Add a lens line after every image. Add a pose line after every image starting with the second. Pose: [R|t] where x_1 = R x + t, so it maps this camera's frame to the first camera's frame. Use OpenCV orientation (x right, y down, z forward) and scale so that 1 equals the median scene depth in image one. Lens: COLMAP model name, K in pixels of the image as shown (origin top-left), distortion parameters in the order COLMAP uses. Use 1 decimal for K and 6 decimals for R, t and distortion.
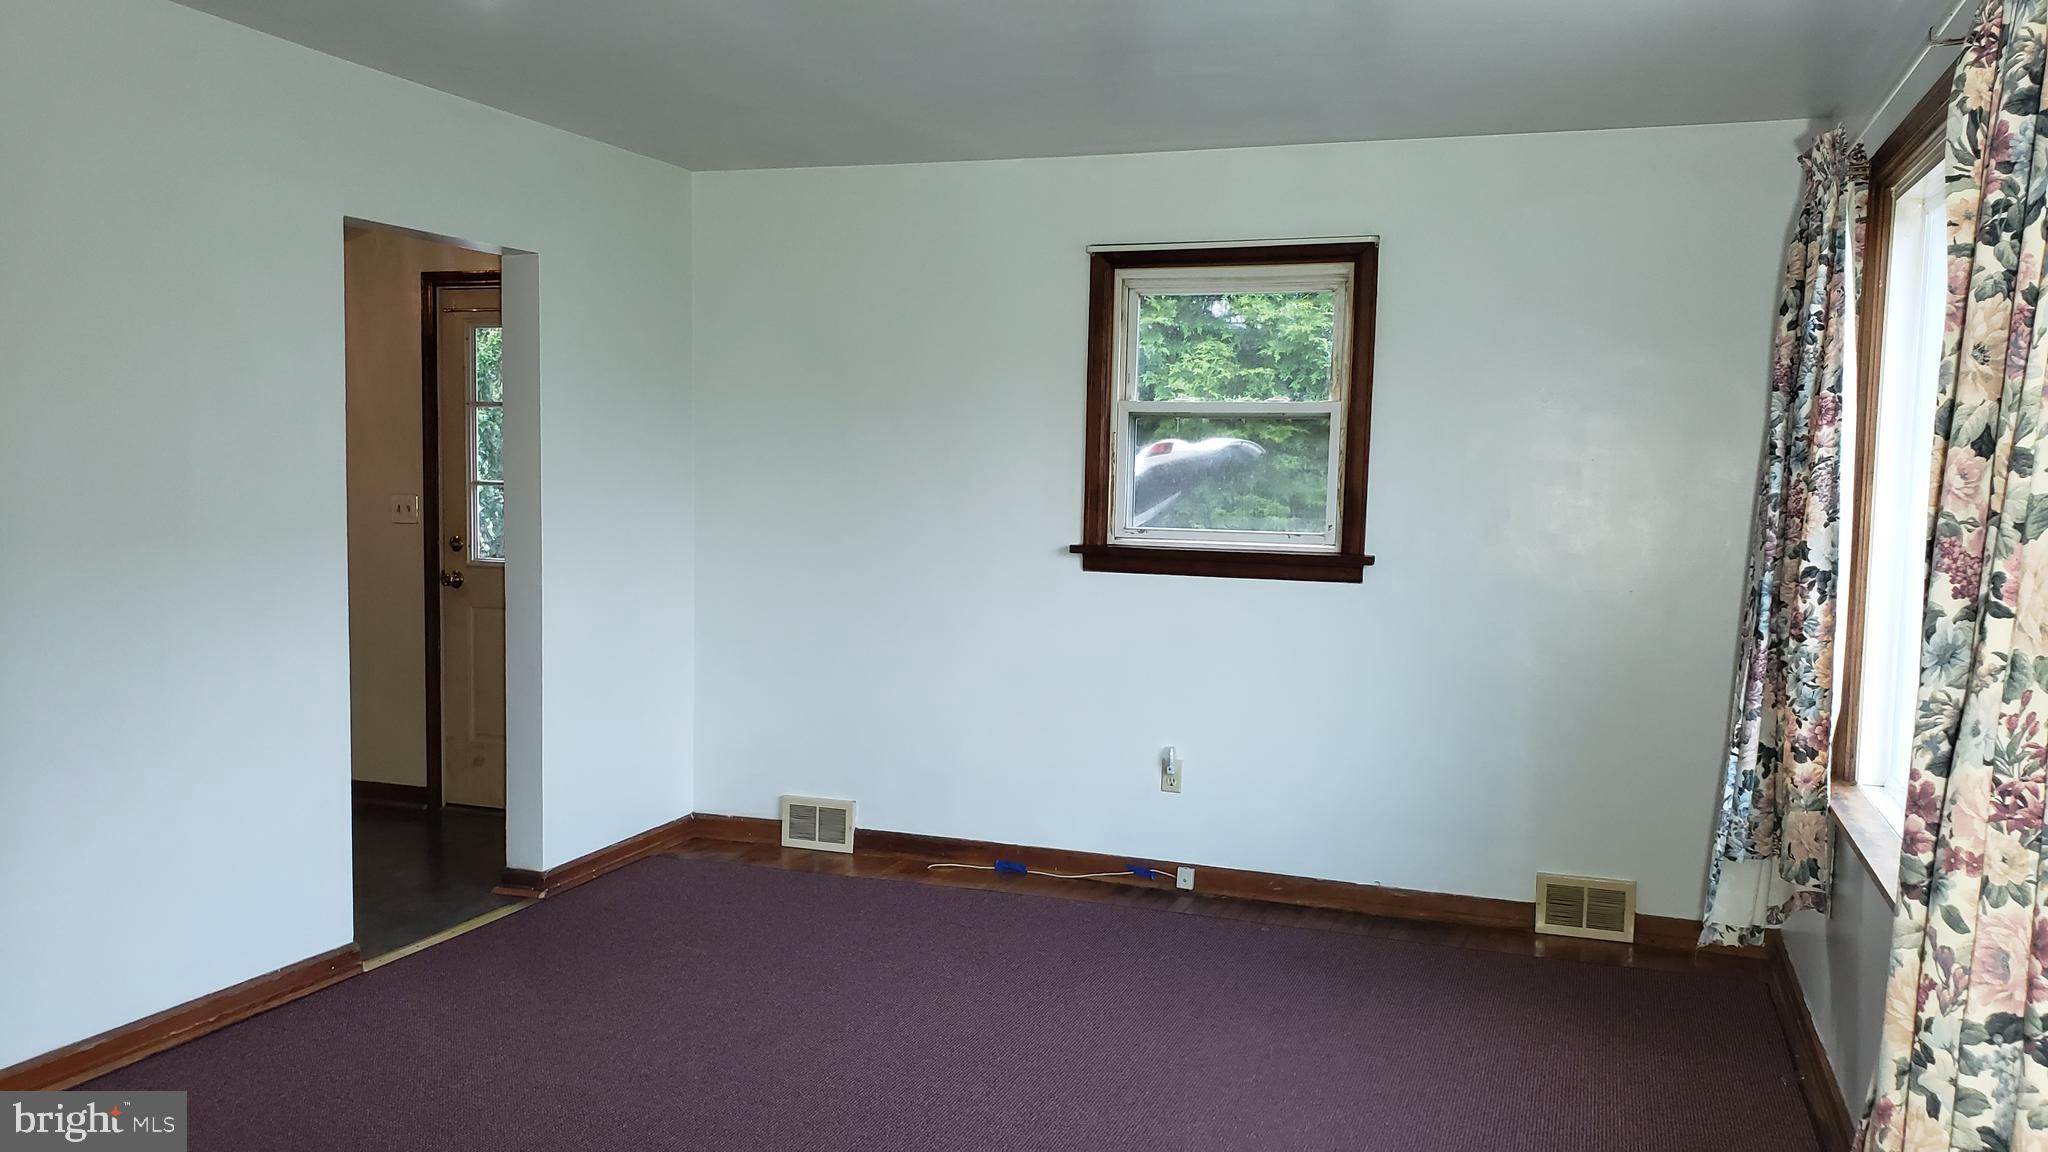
lens RADIAL K [[1649.0, 0, 1022.9], [0, 1649.0, 594.8], [0, 0, 1]] dist [0.059199, -0.039318]
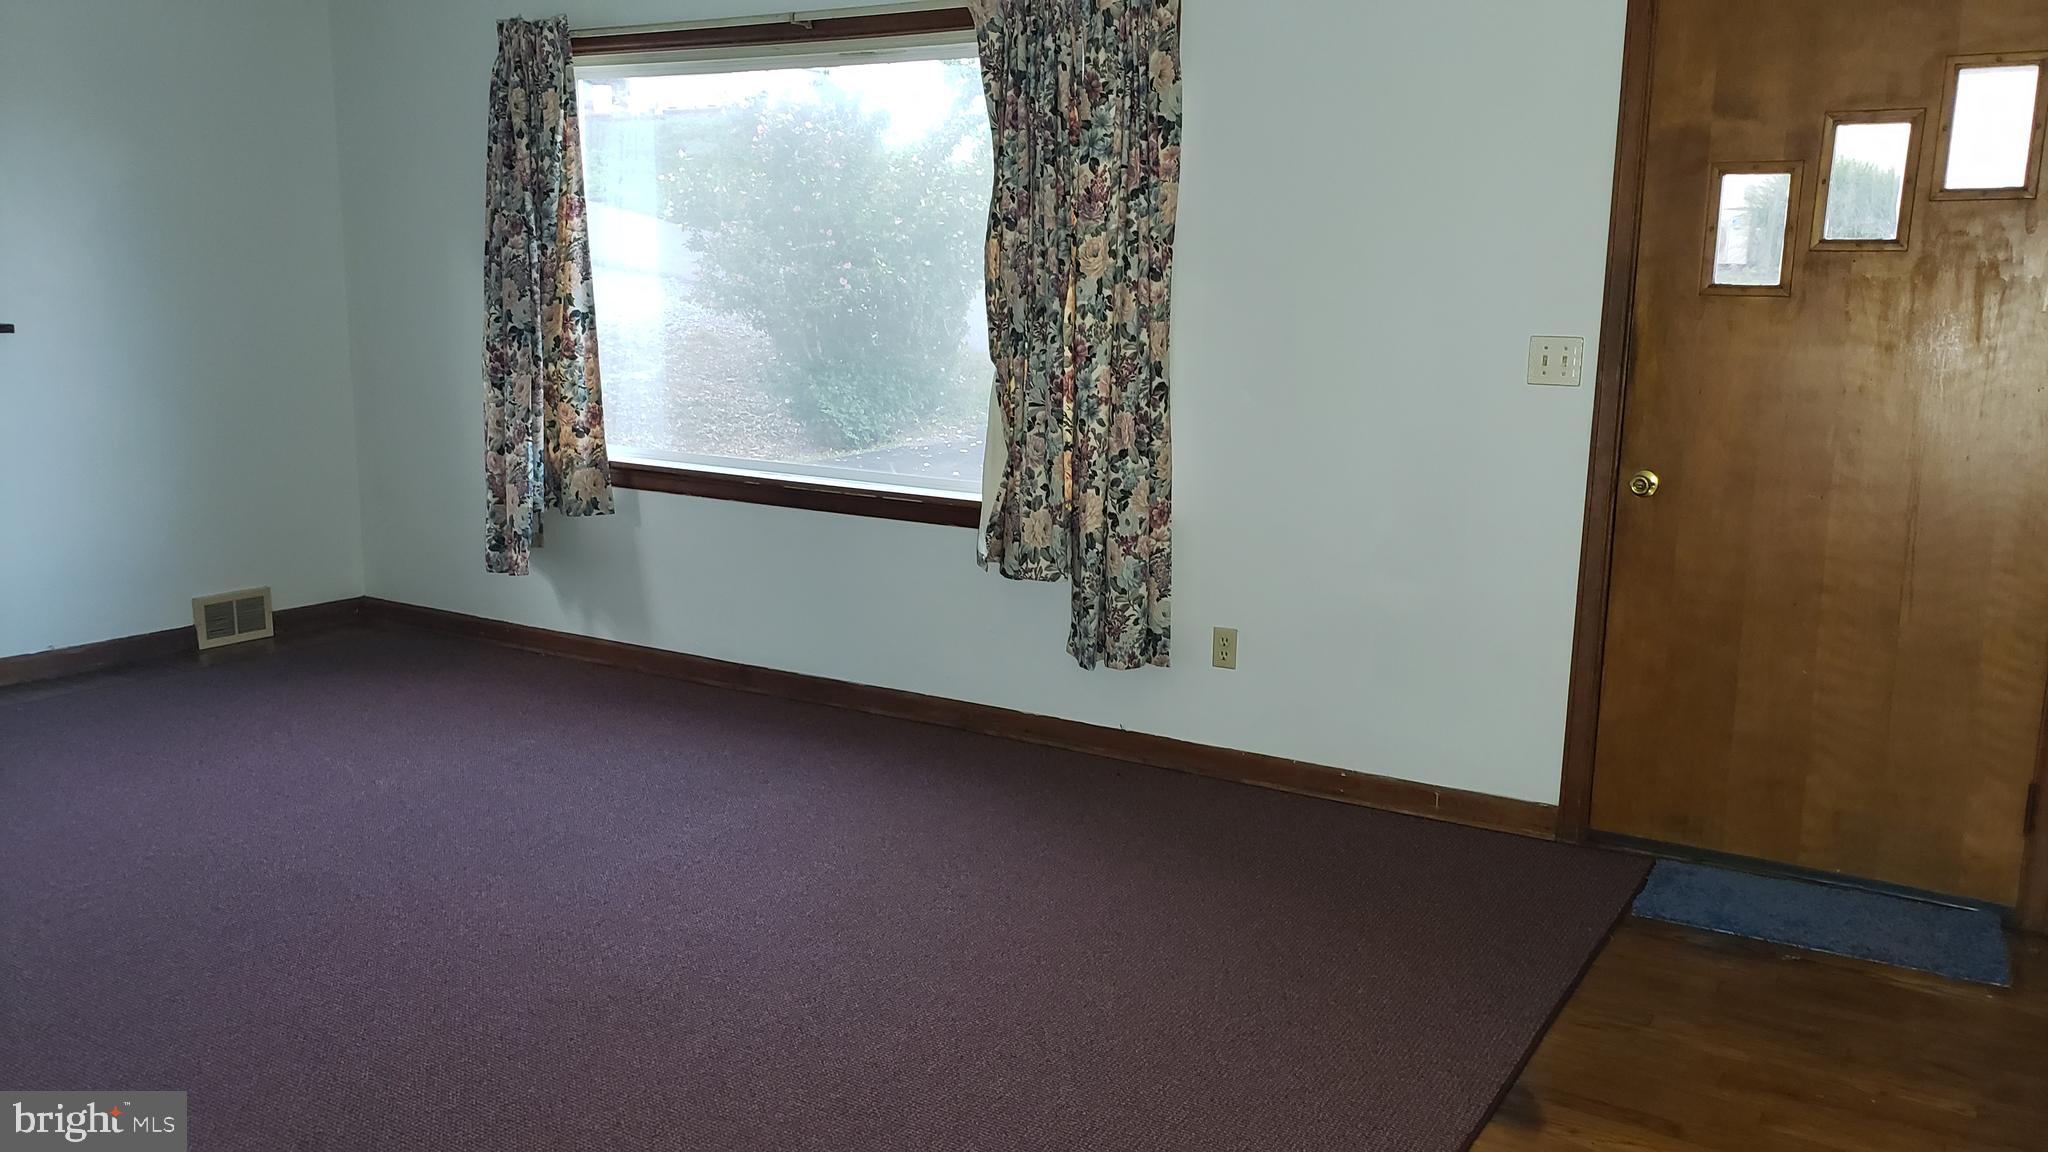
lens RADIAL K [[1649.0, 0, 1030.3], [0, 1649.0, 567.9], [0, 0, 1]] dist [0.059199, -0.039318]
pose [[0.132305, -0.202057, 0.970396, -1.008373], [0.067309, 0.978574, 0.194583, -0.053498], [-0.988921, 0.039572, 0.143071, 0.369148]]
